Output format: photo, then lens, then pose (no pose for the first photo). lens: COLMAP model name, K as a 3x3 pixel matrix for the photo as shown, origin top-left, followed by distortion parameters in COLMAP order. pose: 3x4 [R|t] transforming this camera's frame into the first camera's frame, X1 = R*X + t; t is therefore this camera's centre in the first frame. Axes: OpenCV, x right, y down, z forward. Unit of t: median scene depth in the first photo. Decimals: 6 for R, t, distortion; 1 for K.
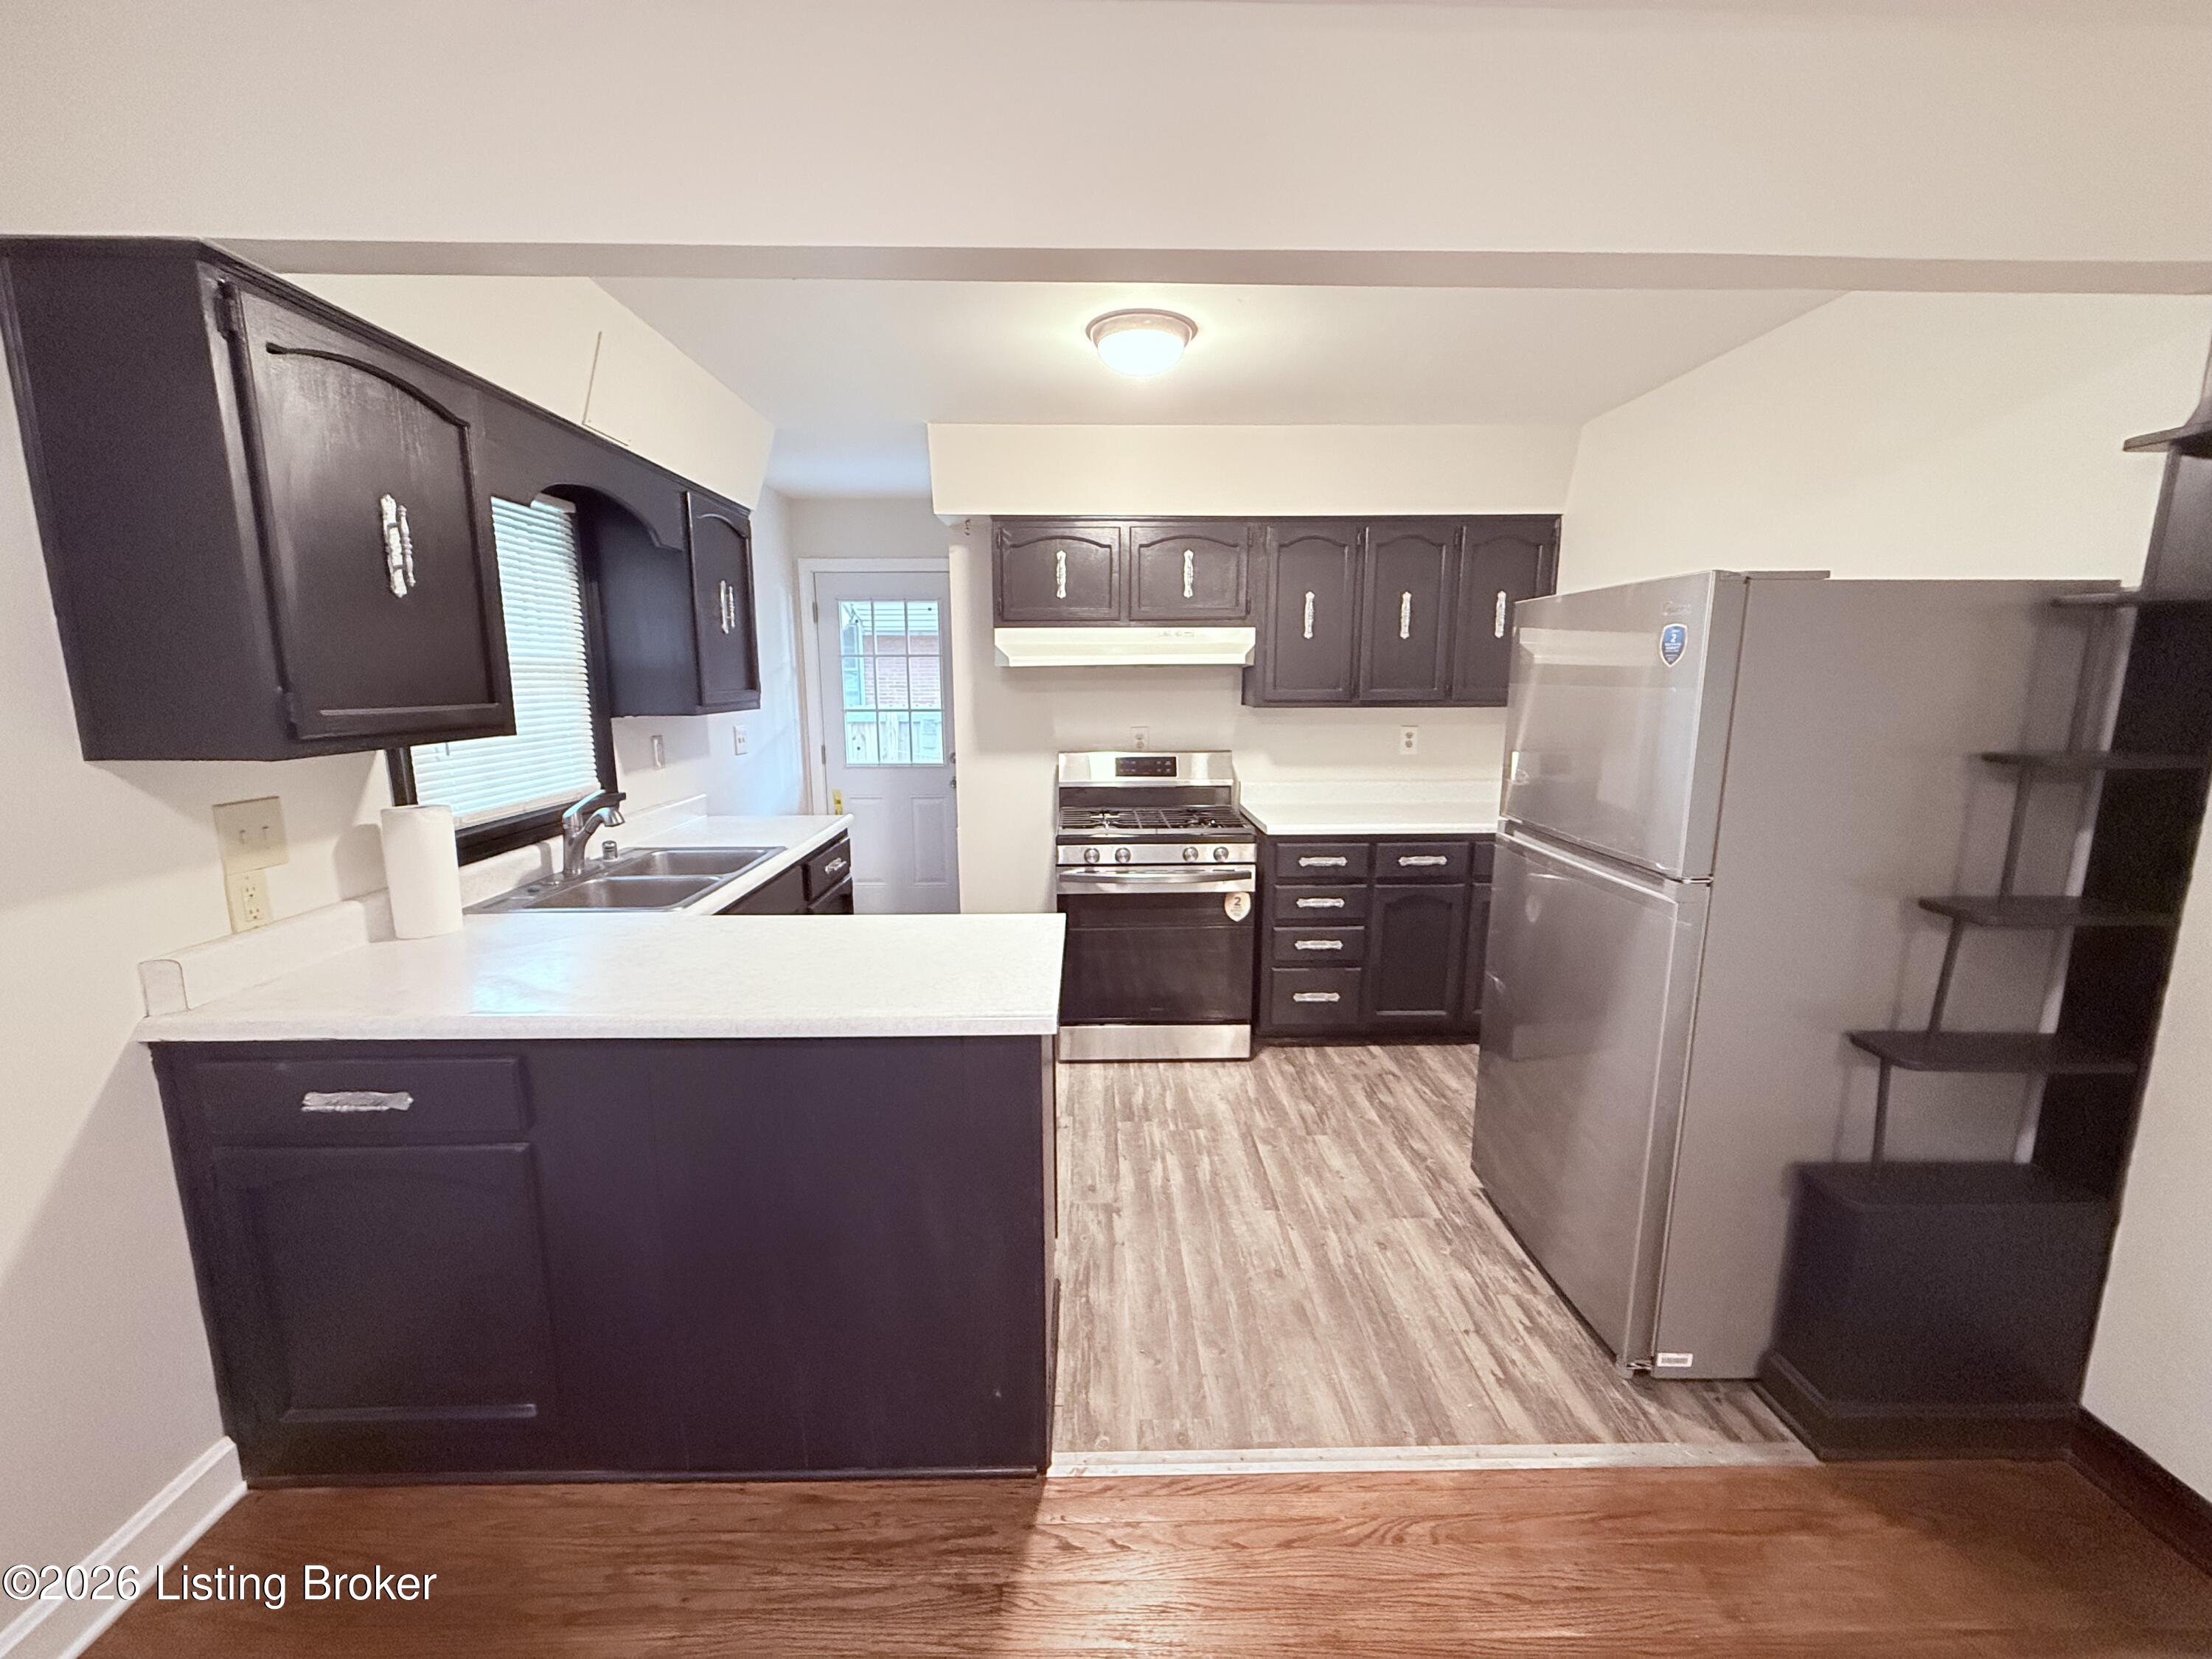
lens RADIAL K [[884.0, 0, 1099.3], [0, 884.0, 827.4], [0, 0, 1]] dist [0.000282, -0.000562]
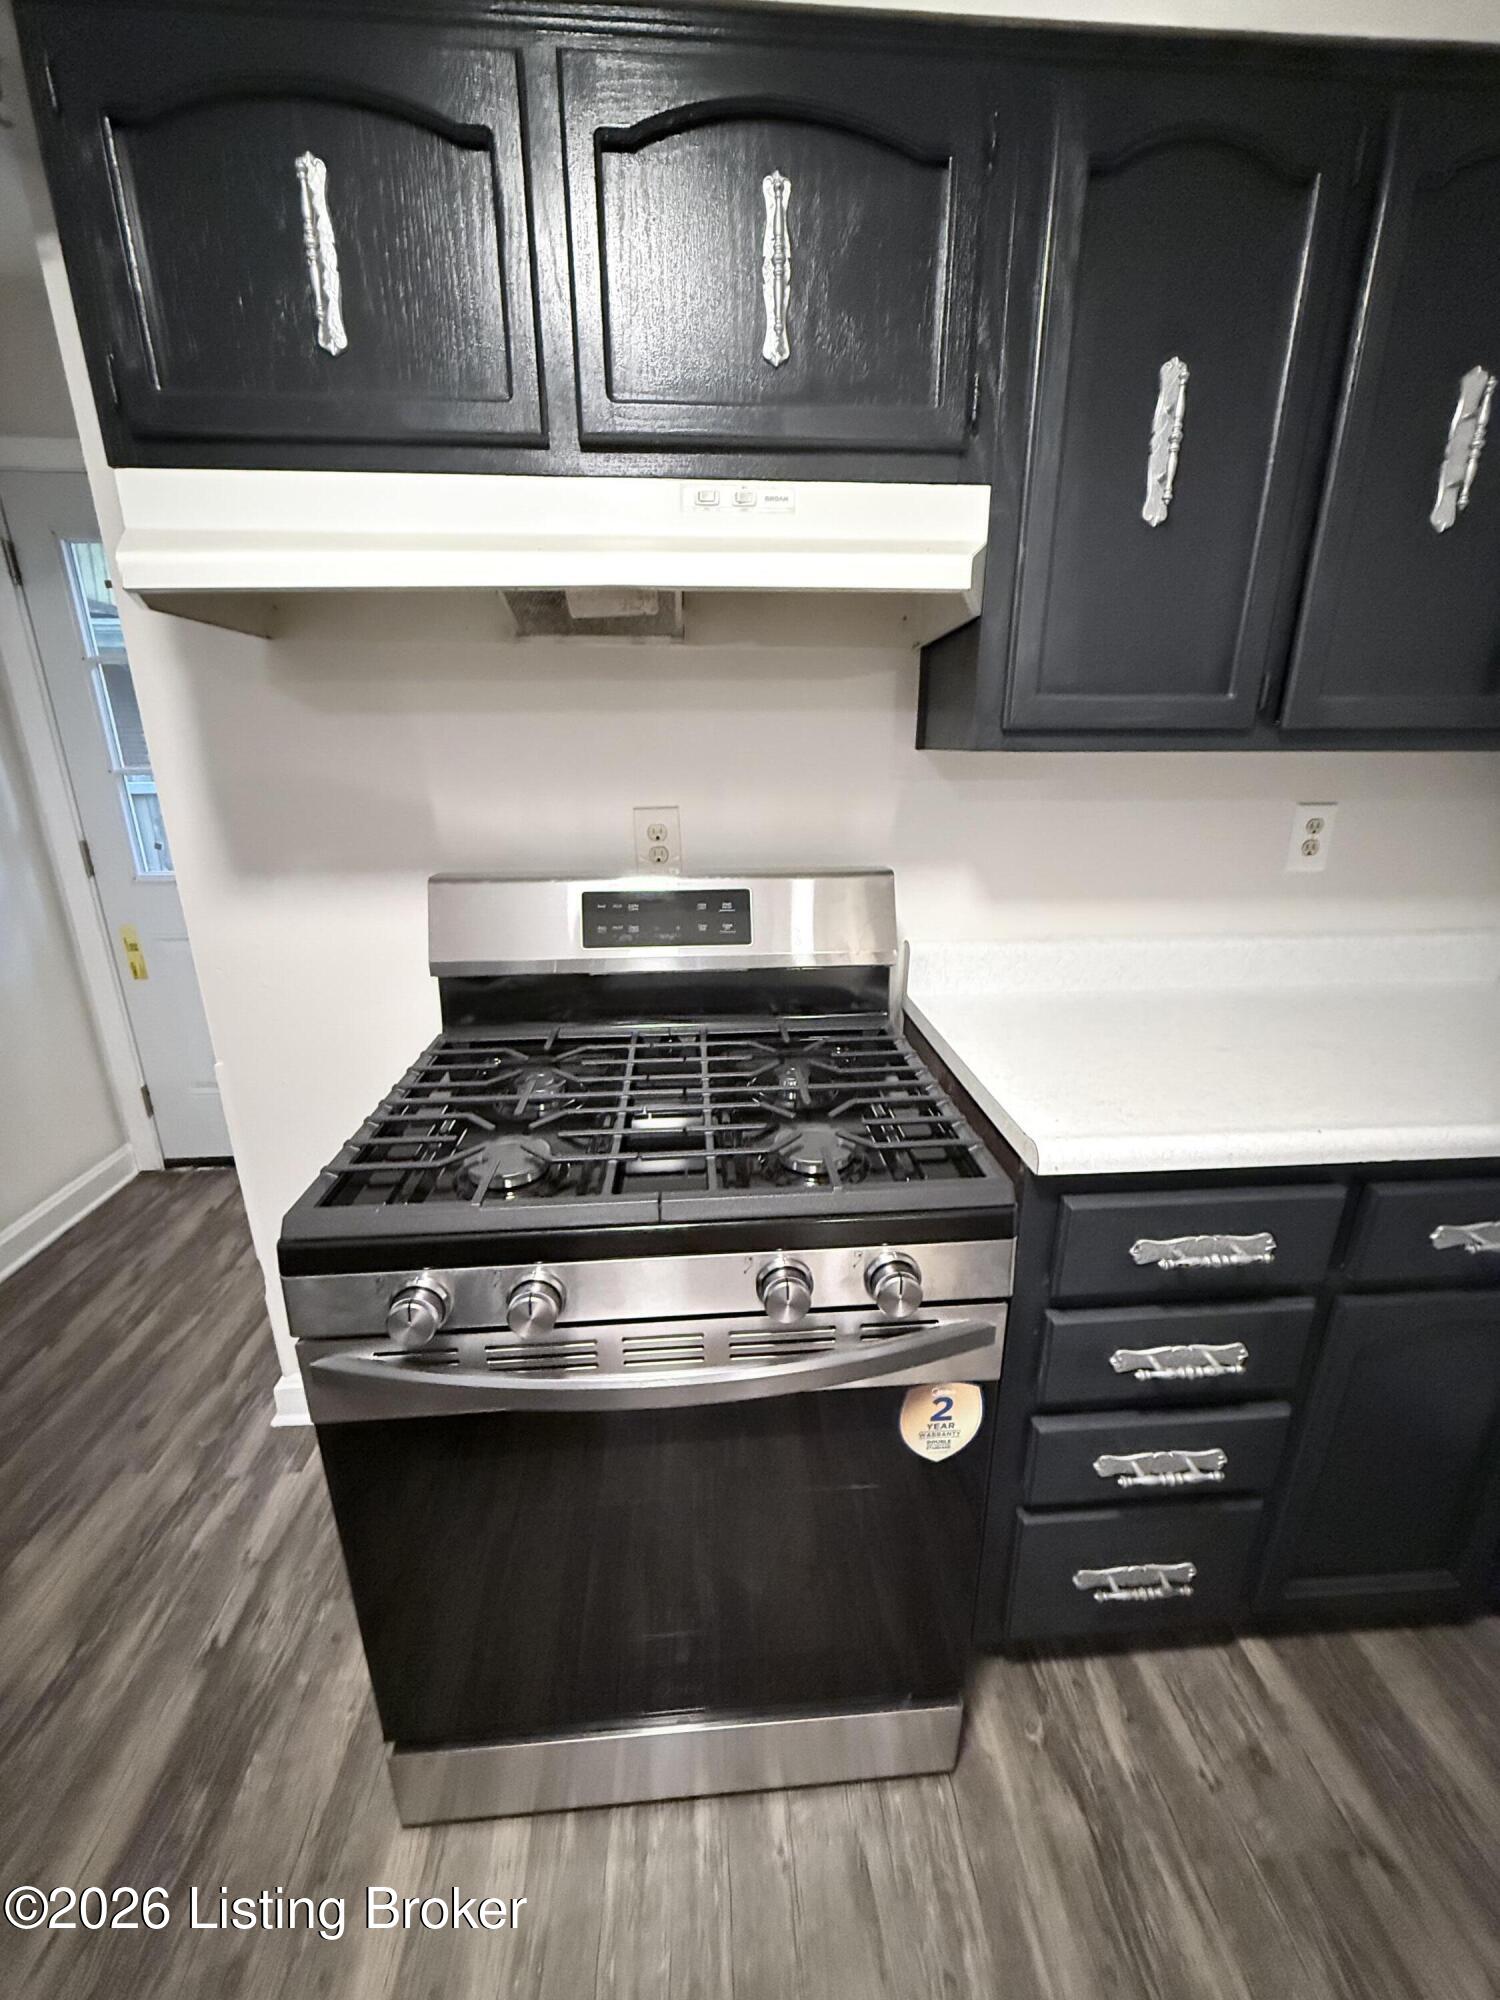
lens RADIAL K [[799.3, 0, 755.2], [0, 799.3, 1000.8], [0, 0, 1]] dist [0.000282, -0.000562]
pose [[0.998756, -0.013089, 0.048106, 0.080375], [0.006522, 0.990932, 0.134206, -0.087046], [-0.049426, -0.133725, 0.989785, 0.731840]]
